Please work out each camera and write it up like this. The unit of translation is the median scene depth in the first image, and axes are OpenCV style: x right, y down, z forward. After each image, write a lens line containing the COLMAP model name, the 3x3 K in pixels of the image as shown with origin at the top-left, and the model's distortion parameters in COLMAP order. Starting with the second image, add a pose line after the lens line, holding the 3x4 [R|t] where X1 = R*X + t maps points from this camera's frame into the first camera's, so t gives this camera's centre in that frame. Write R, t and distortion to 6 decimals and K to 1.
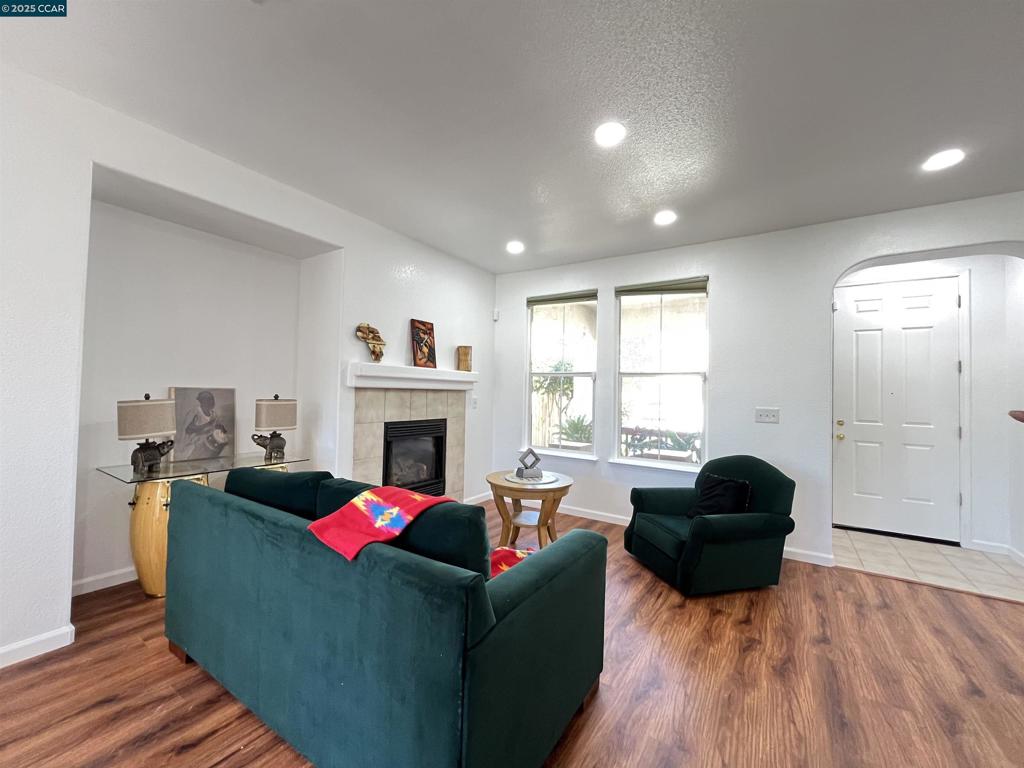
lens RADIAL K [[415.0, 0, 509.5], [0, 415.0, 381.2], [0, 0, 1]] dist [-0.003421, 0.000688]
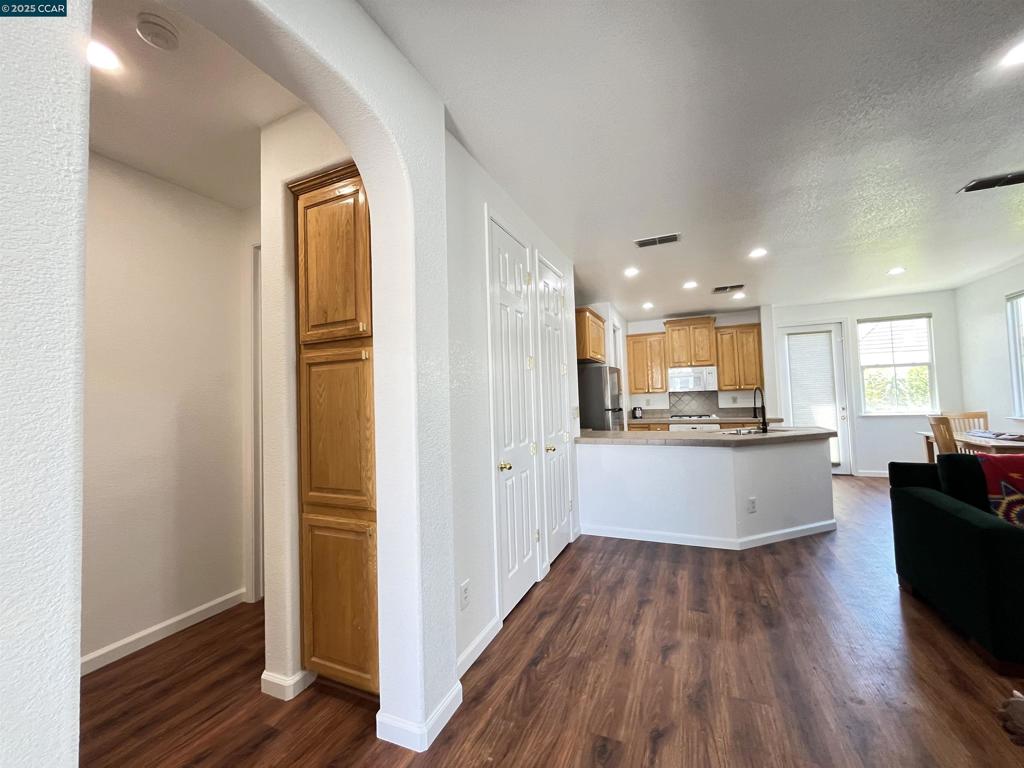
lens RADIAL K [[415.0, 0, 510.5], [0, 415.0, 381.3], [0, 0, 1]] dist [-0.003421, 0.000688]
pose [[-0.987643, -0.000629, -0.156717, 0.844267], [0.011155, 0.997173, -0.074303, 0.036785], [0.156320, -0.075133, -0.984845, 1.002532]]
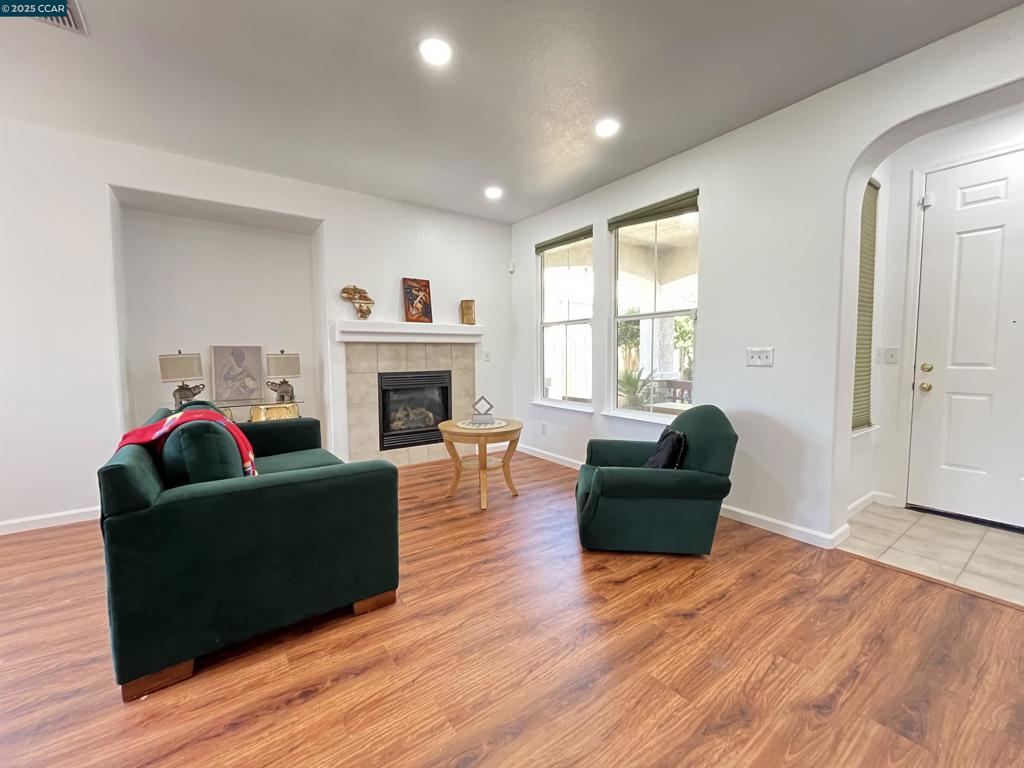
lens RADIAL K [[415.0, 0, 508.8], [0, 415.0, 381.0], [0, 0, 1]] dist [-0.003421, 0.000688]
pose [[0.929165, -0.005231, -0.369628, 0.475097], [0.038091, 0.995932, 0.081659, 0.045377], [0.367697, -0.089955, 0.925585, 0.084501]]
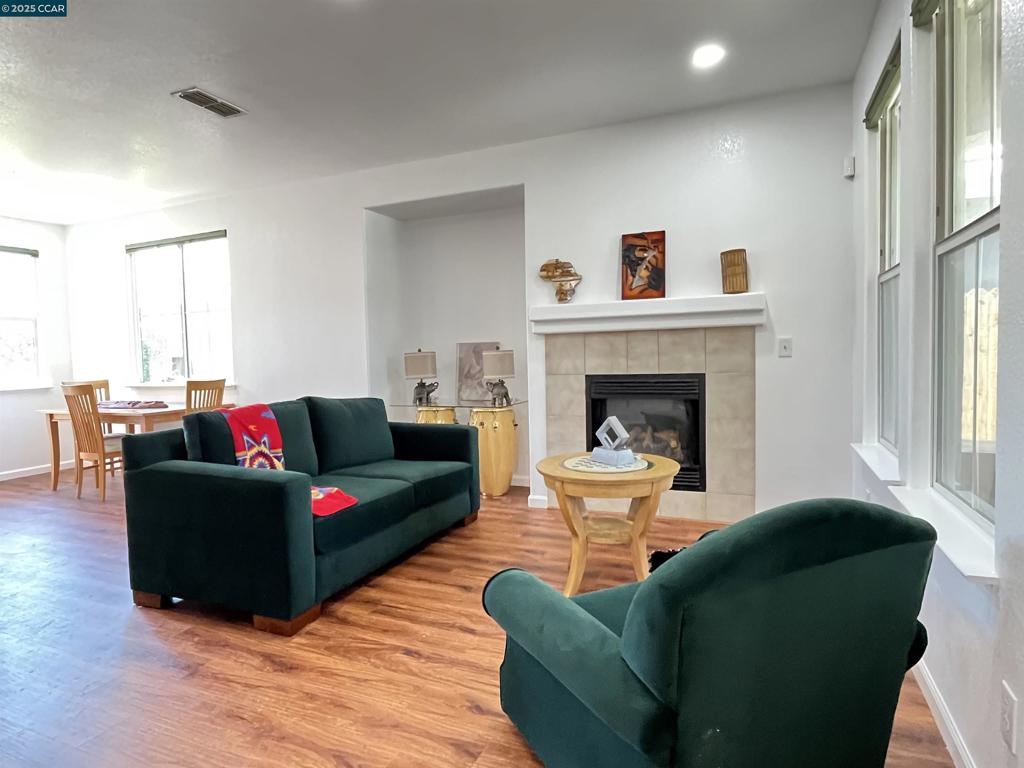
lens RADIAL K [[586.9, 0, 503.6], [0, 586.9, 381.9], [0, 0, 1]] dist [-0.001234, -0.002663]
pose [[0.161111, 0.020035, -0.986733, 0.857751], [0.055220, 0.998045, 0.029281, 0.075079], [0.985390, -0.059205, 0.159689, 0.693820]]
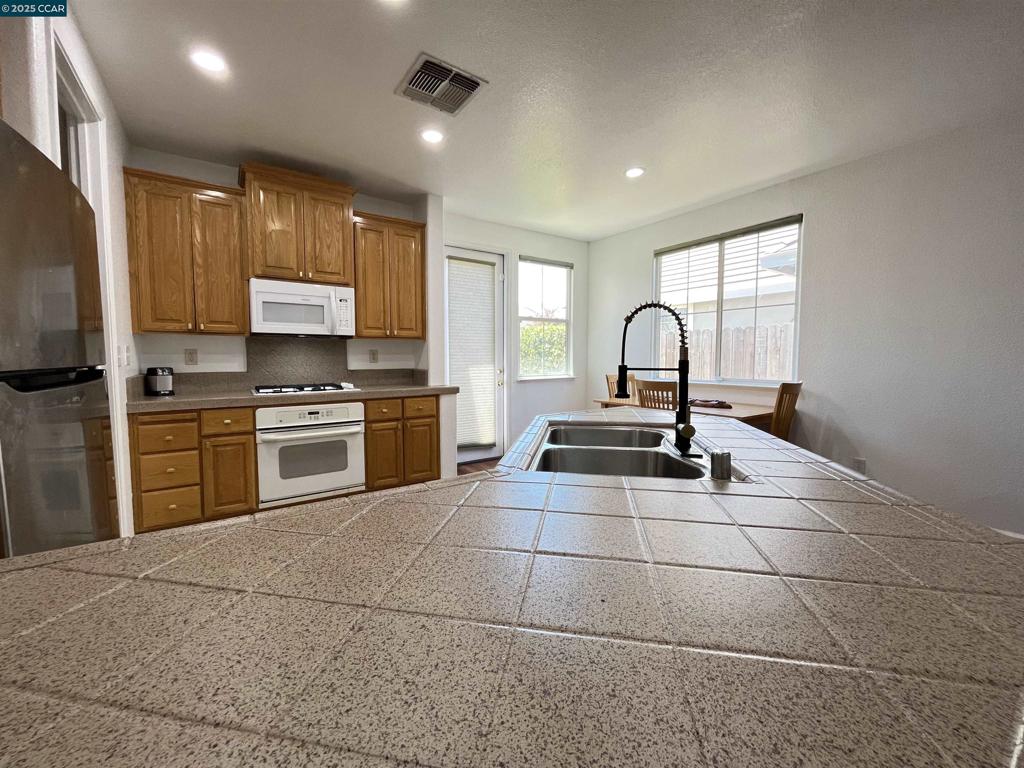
lens RADIAL K [[415.0, 0, 507.1], [0, 415.0, 382.6], [0, 0, 1]] dist [-0.003421, 0.000688]
pose [[-0.384875, 0.035971, -0.922268, 0.361352], [0.013830, 0.999353, 0.033206, 0.030530], [0.922865, 0.000025, -0.385123, -0.053256]]
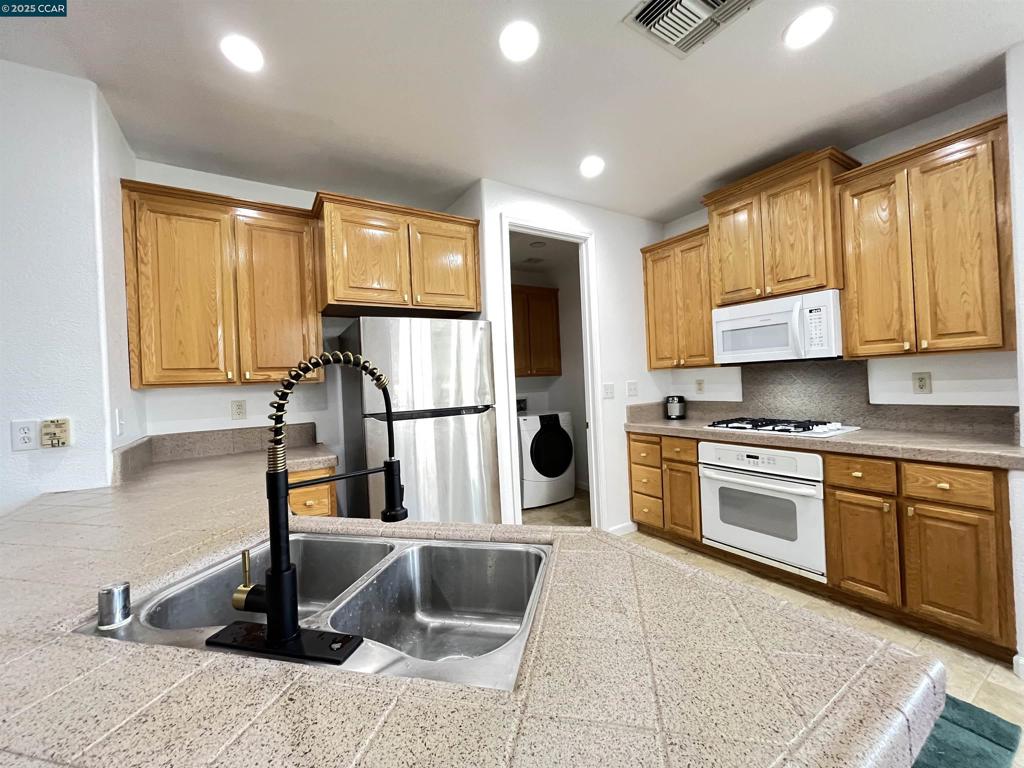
lens RADIAL K [[415.0, 0, 513.7], [0, 415.0, 379.1], [0, 0, 1]] dist [-0.003421, 0.000688]
pose [[-0.908425, 0.018985, 0.417616, -0.232344], [0.013035, 0.999769, -0.017095, -0.013185], [-0.417844, -0.010086, -0.908463, 0.077446]]
